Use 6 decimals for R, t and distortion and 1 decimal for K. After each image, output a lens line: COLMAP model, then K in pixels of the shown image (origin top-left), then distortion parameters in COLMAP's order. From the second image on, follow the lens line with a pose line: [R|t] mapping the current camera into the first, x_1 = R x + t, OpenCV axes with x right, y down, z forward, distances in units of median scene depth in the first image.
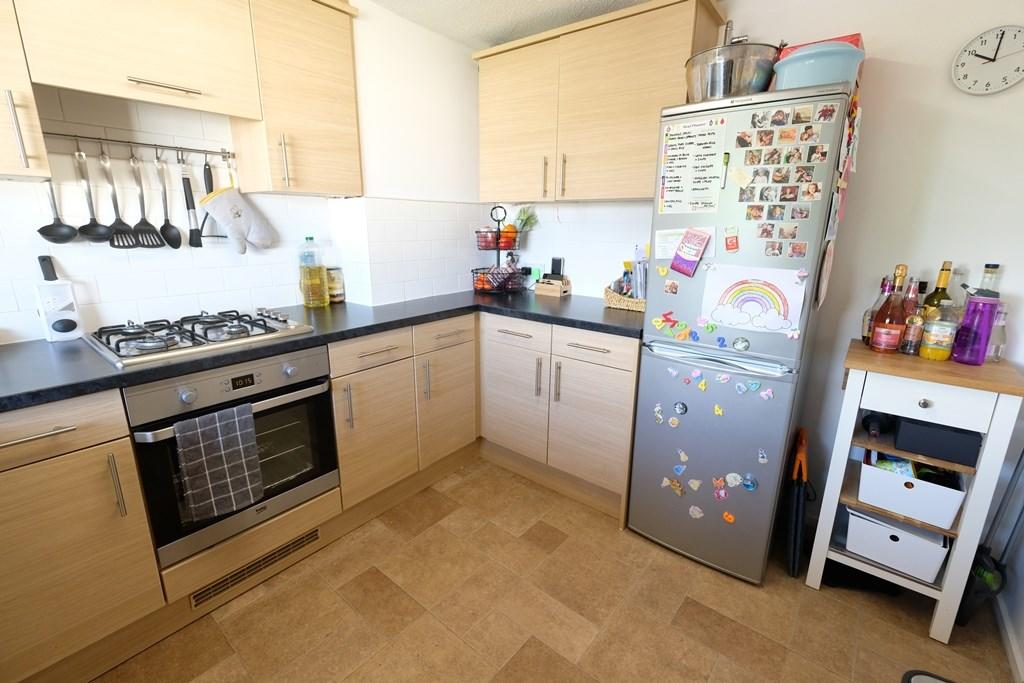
lens RADIAL K [[447.8, 0, 511.5], [0, 447.8, 337.4], [0, 0, 1]] dist [-0.000549, 0.000107]
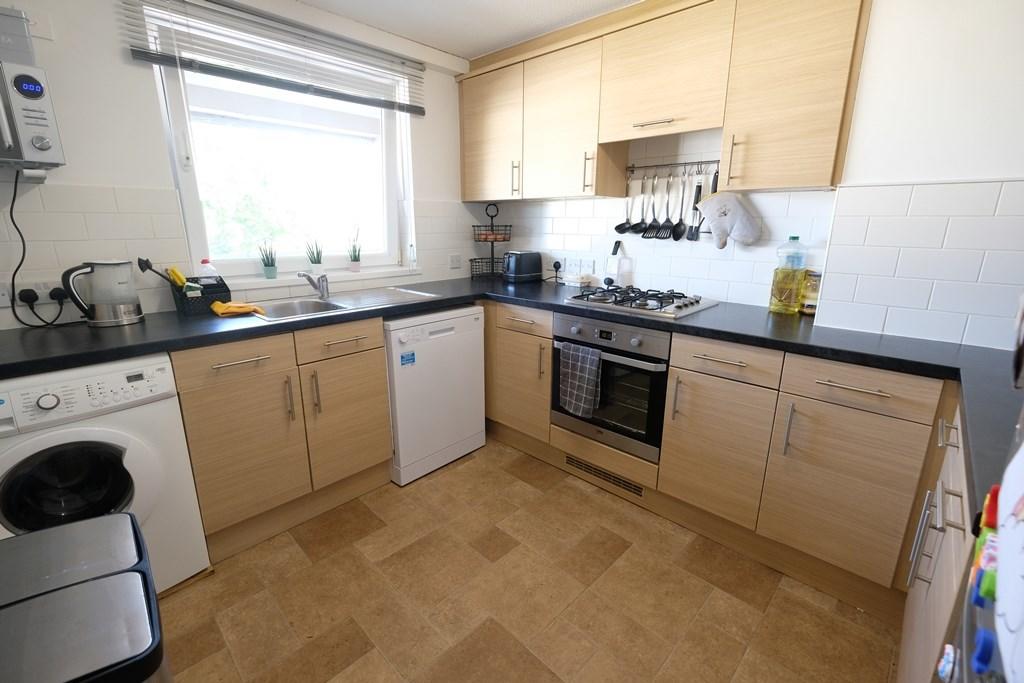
lens RADIAL K [[447.8, 0, 512.4], [0, 447.8, 339.4], [0, 0, 1]] dist [-0.000549, 0.000107]
pose [[-0.086929, 0.241366, -0.966533, 0.652291], [-0.252987, 0.933052, 0.255758, -0.144489], [0.963556, 0.266753, -0.020046, 0.647490]]
